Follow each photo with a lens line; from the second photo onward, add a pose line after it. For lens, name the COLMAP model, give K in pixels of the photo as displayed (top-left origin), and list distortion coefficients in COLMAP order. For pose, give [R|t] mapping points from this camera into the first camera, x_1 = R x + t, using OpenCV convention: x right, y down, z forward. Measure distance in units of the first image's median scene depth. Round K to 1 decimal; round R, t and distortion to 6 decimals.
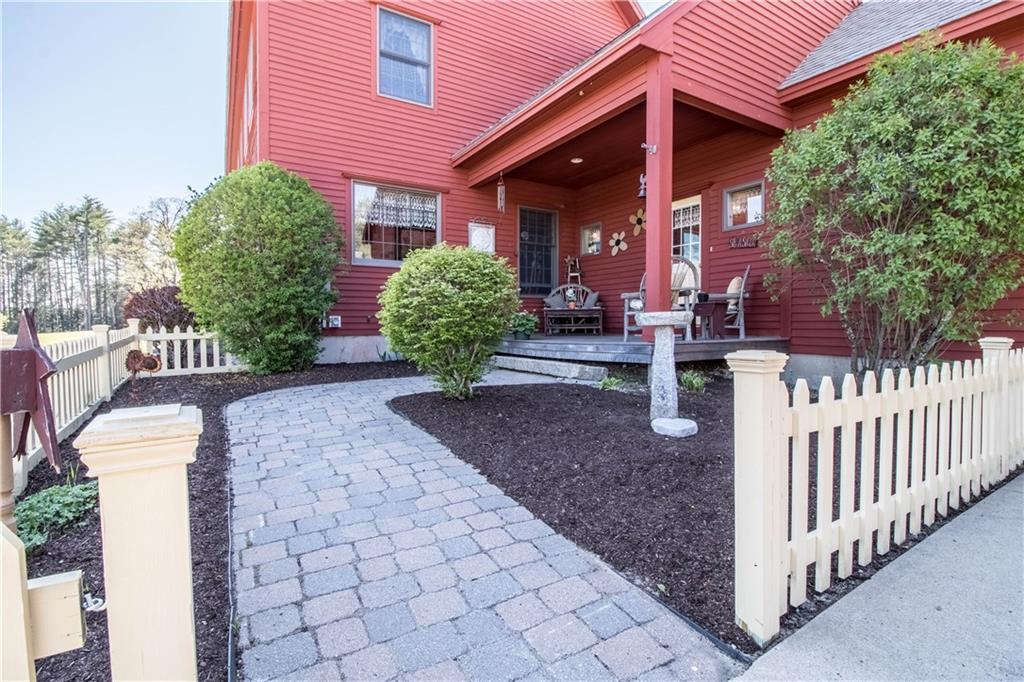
lens RADIAL K [[473.6, 0, 510.7], [0, 473.6, 339.7], [0, 0, 1]] dist [-0.014386, -0.001503]
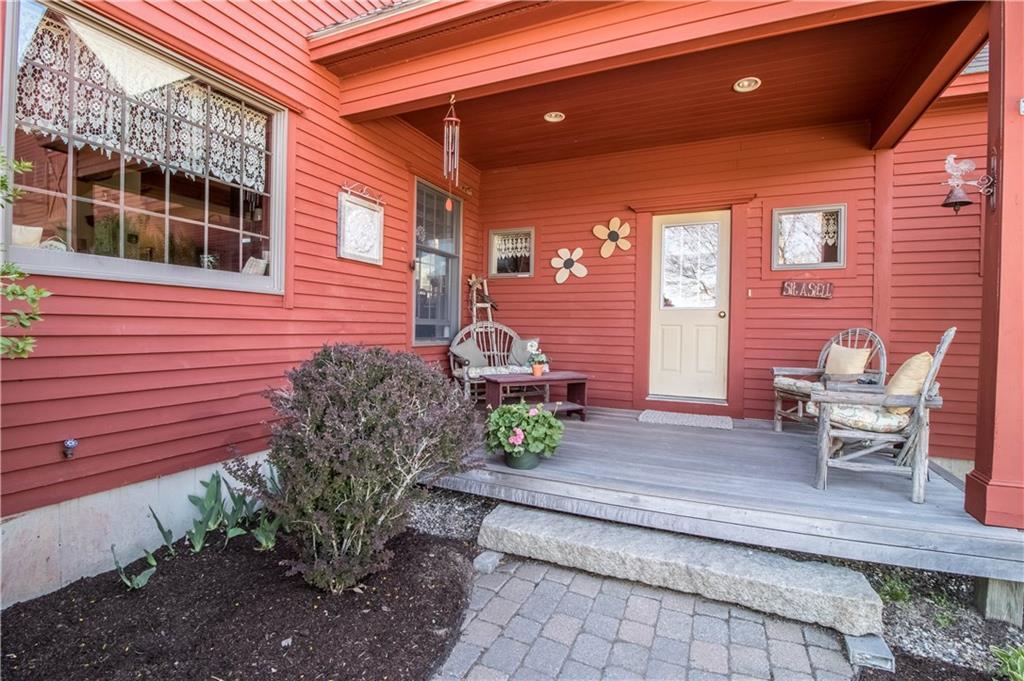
lens RADIAL K [[473.6, 0, 511.6], [0, 473.6, 339.5], [0, 0, 1]] dist [-0.014386, -0.001503]
pose [[0.831919, 0.004725, 0.554877, -0.205667], [-0.000571, 0.999971, -0.007659, -0.101274], [-0.554897, 0.006054, 0.831897, 0.529466]]
